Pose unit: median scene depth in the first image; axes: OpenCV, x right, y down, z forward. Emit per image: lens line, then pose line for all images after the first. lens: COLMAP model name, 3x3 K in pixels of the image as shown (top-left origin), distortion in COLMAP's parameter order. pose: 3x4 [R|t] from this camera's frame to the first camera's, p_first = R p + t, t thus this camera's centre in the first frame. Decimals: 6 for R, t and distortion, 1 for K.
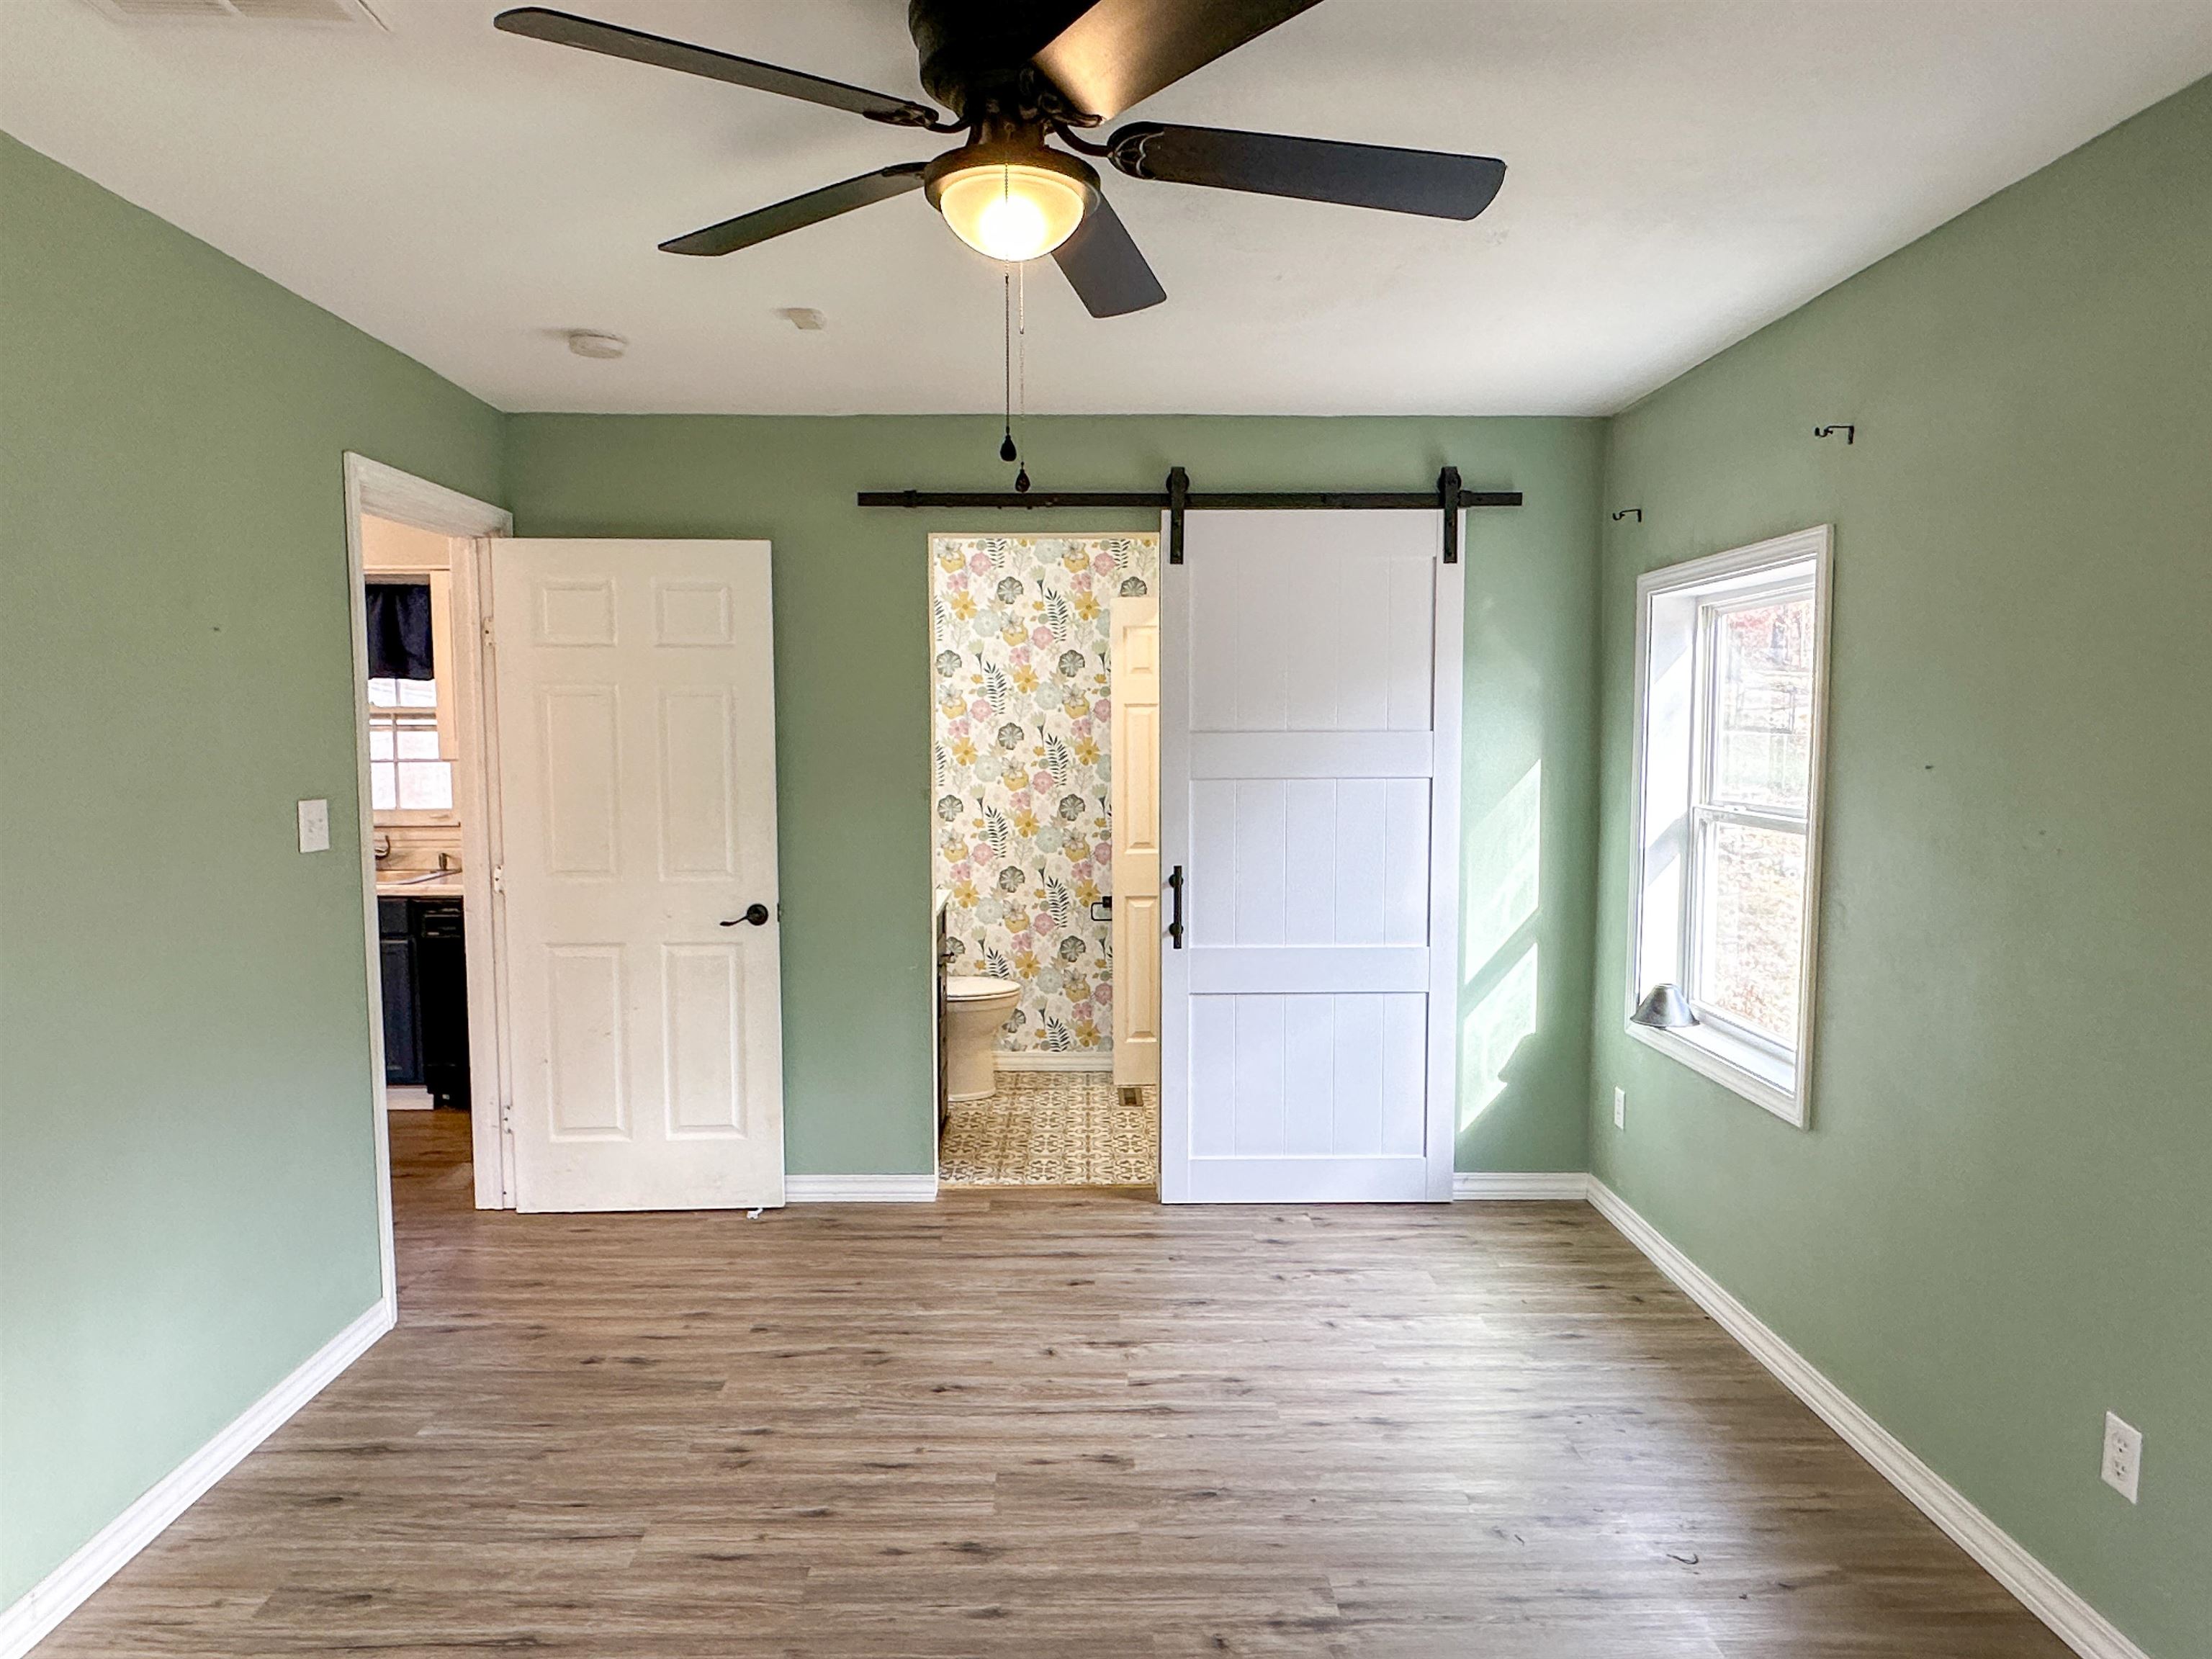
lens RADIAL K [[1369.2, 0, 1104.9], [0, 1369.2, 834.8], [0, 0, 1]] dist [-0.000038, -0.000178]
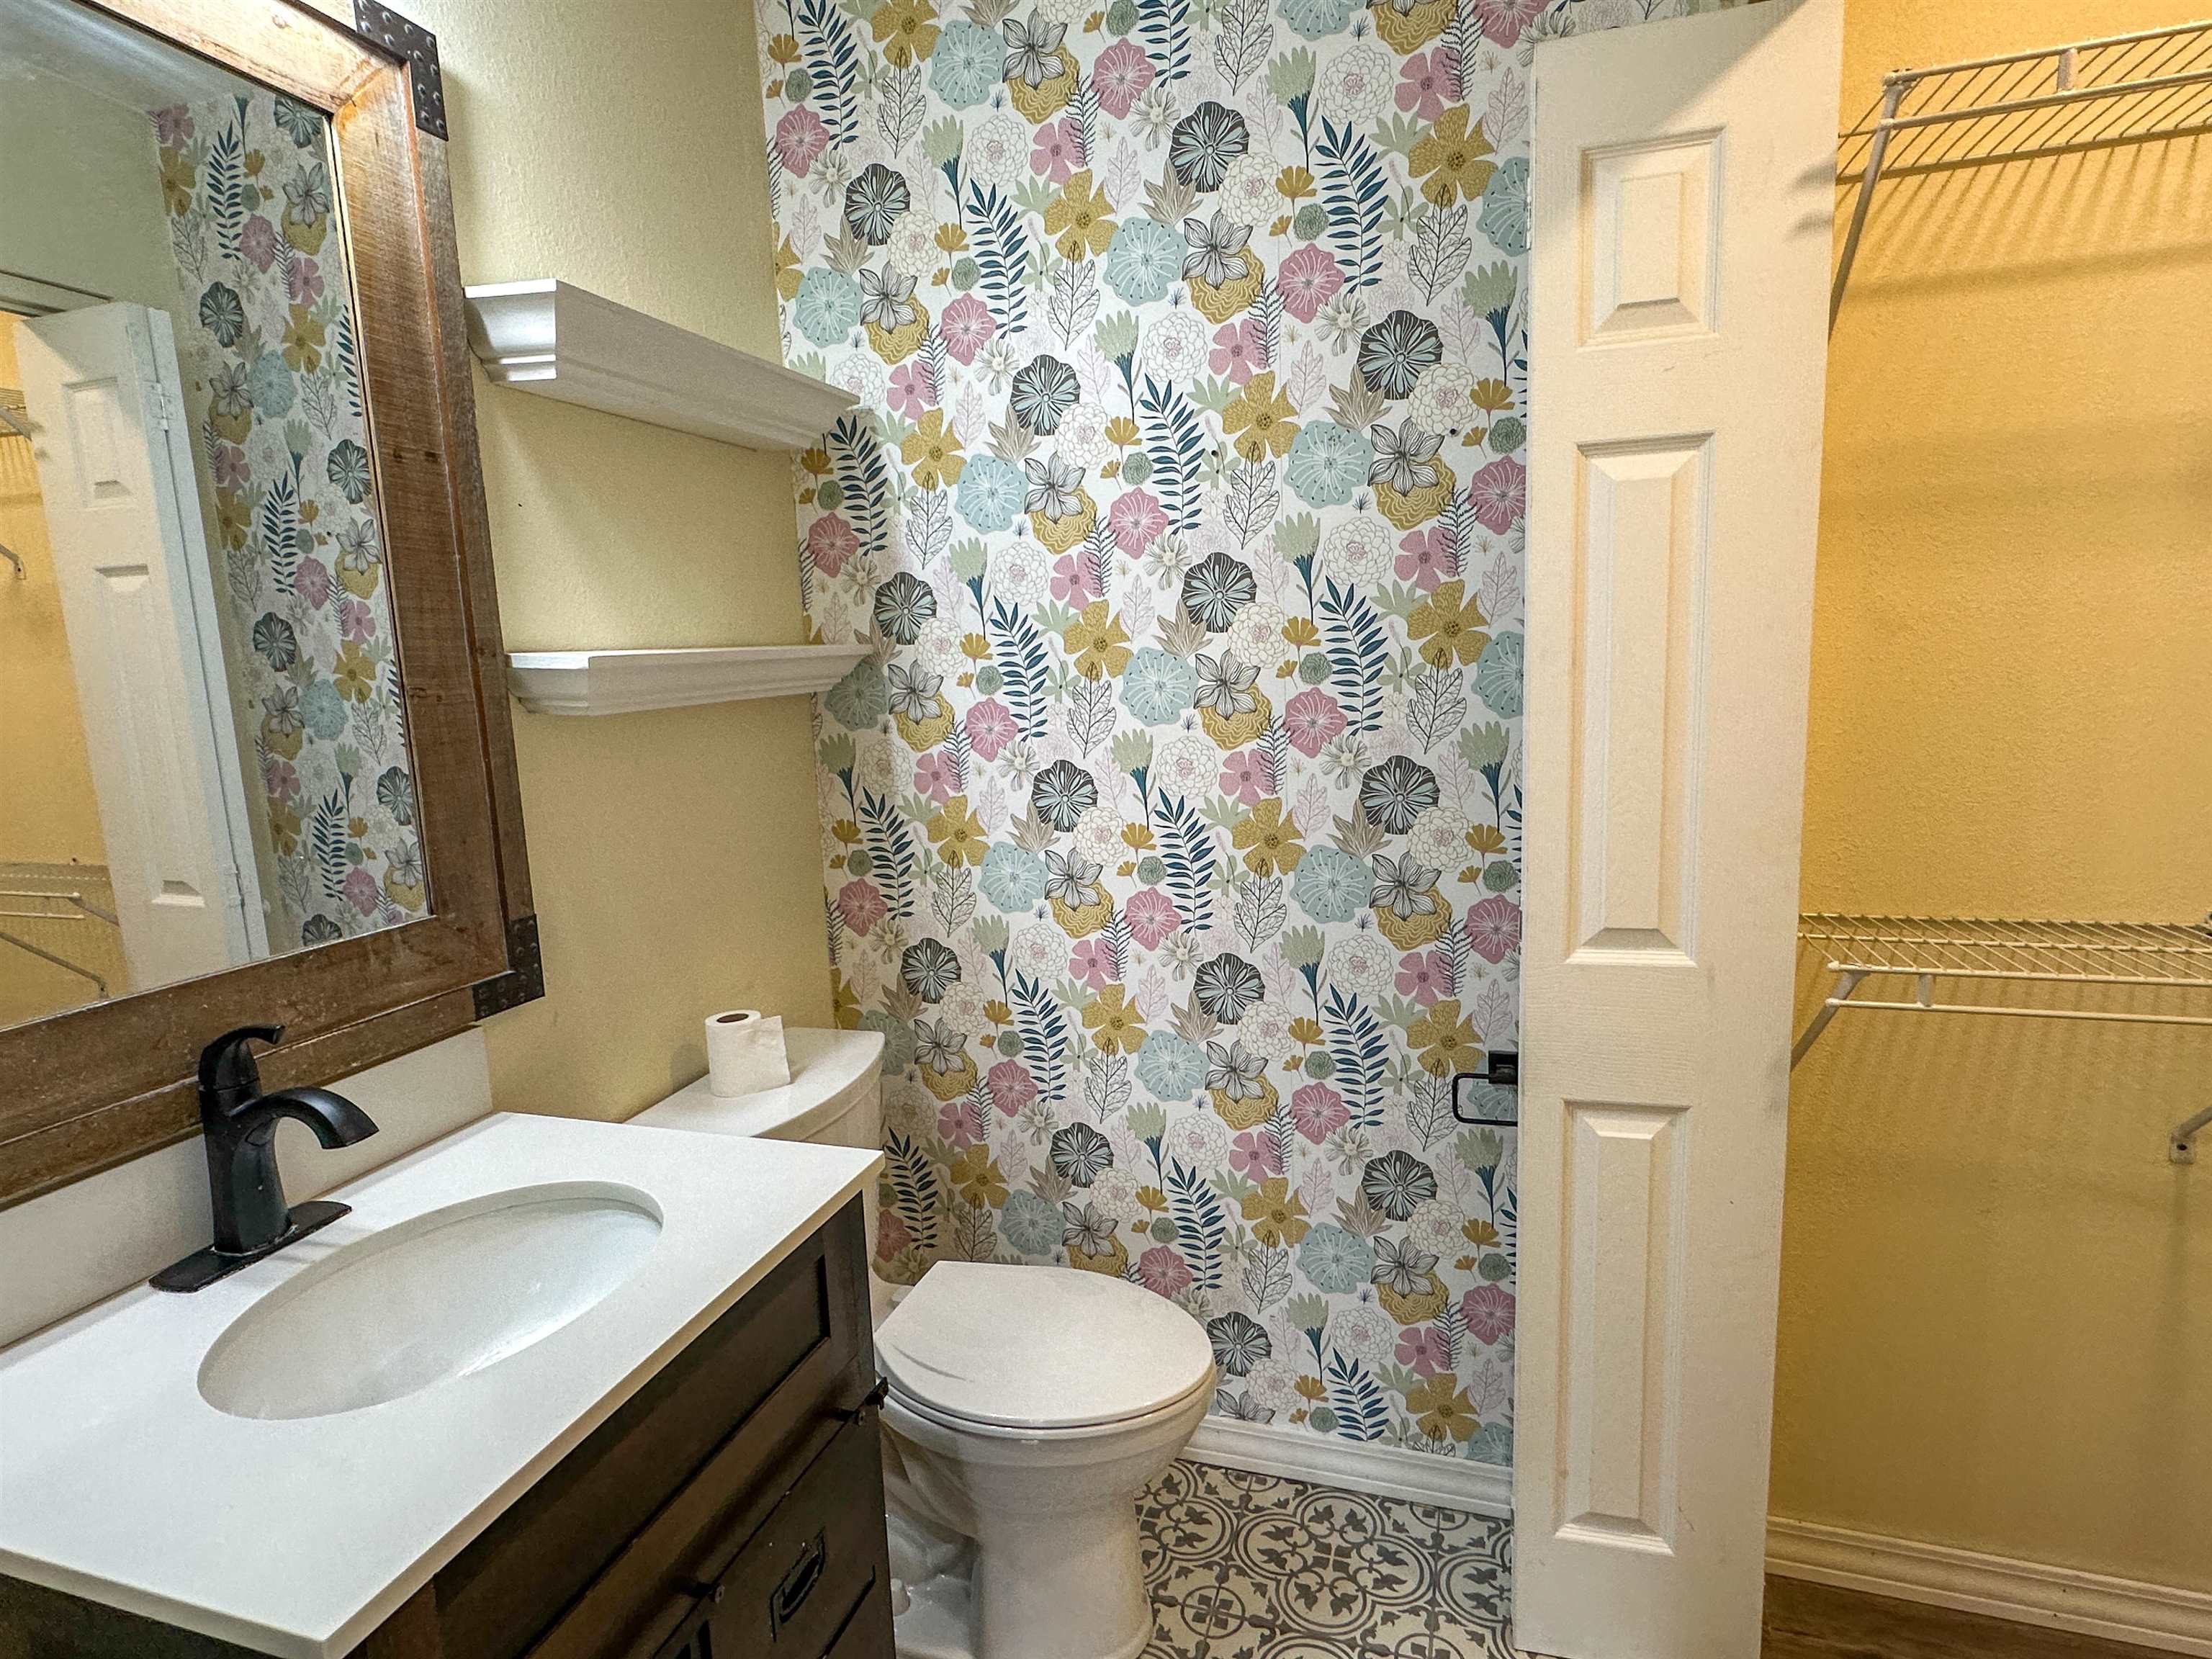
lens RADIAL K [[1164.1, 0, 1101.3], [0, 1164.1, 833.6], [0, 0, 1]] dist [-0.004250, 0.002560]
pose [[0.944838, 0.015880, -0.327153, 0.001149], [0.011447, 0.996613, 0.081435, -0.035025], [0.327339, -0.080688, 0.941456, 0.702962]]
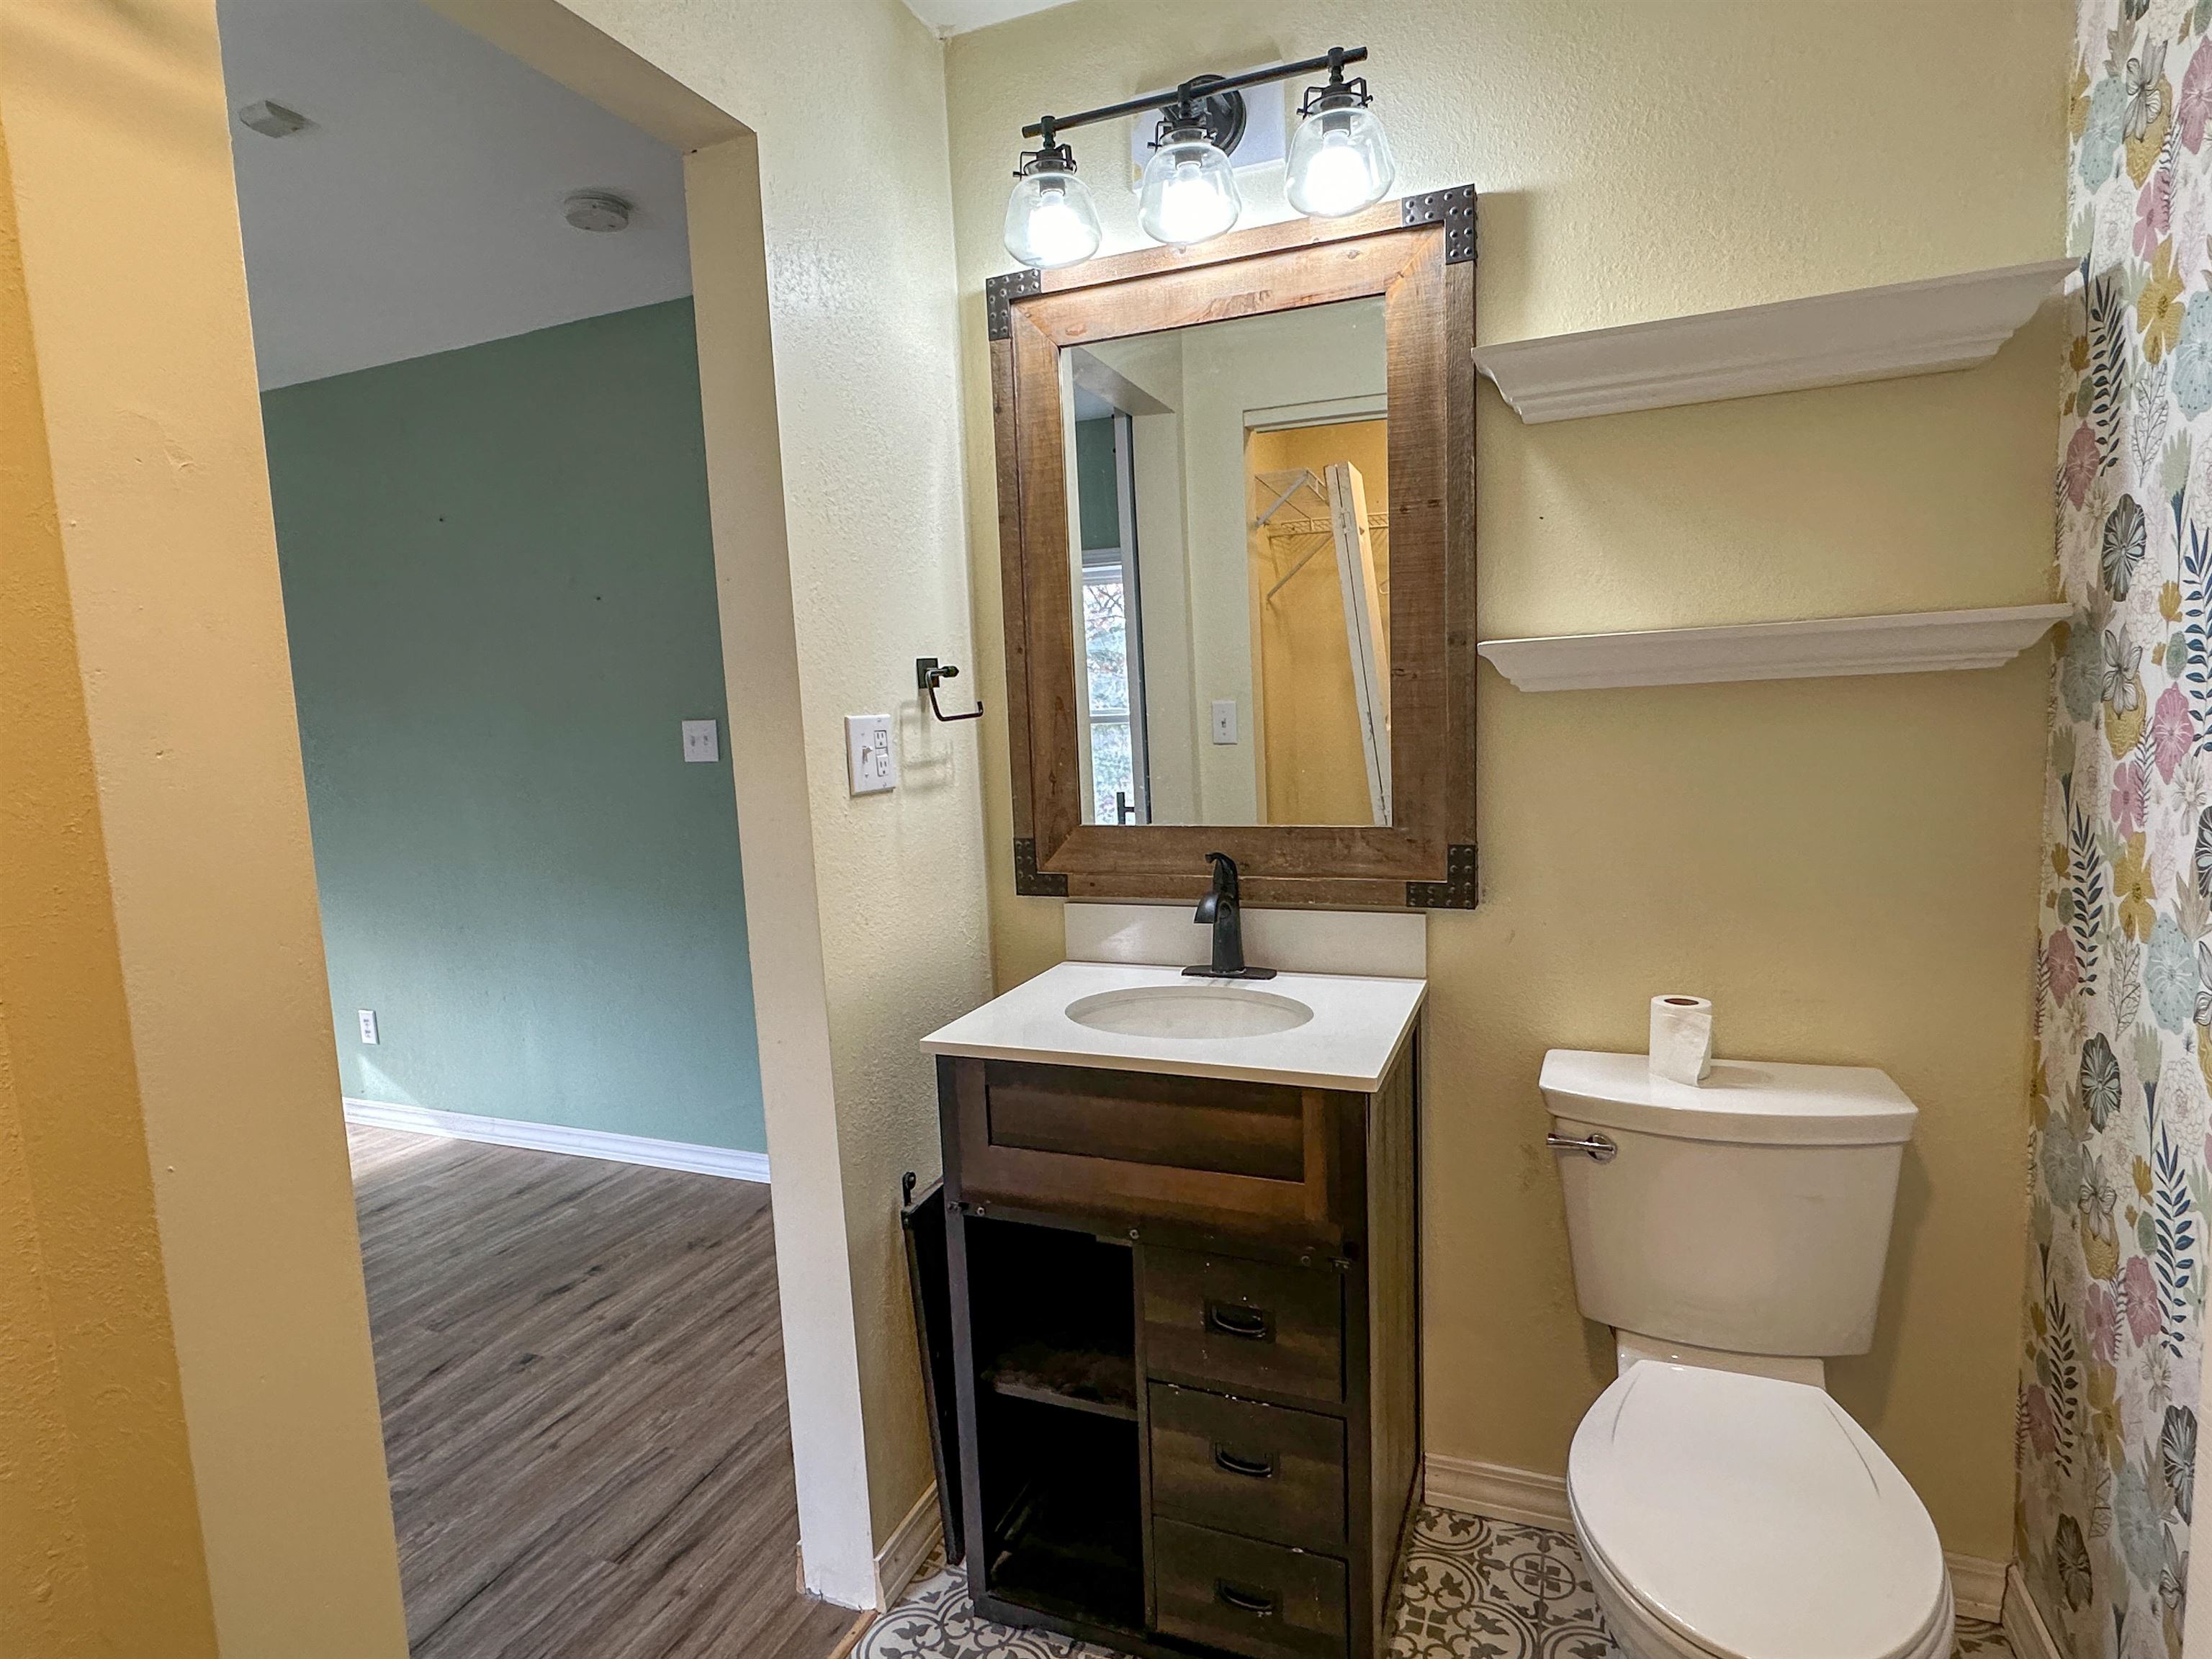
lens RADIAL K [[1164.1, 0, 1101.3], [0, 1164.1, 833.6], [0, 0, 1]] dist [-0.004250, 0.002560]
pose [[-0.394801, 0.122272, -0.910594, 0.129942], [-0.028596, 0.988989, 0.145197, -0.044941], [0.918321, 0.083363, -0.386958, 0.913323]]
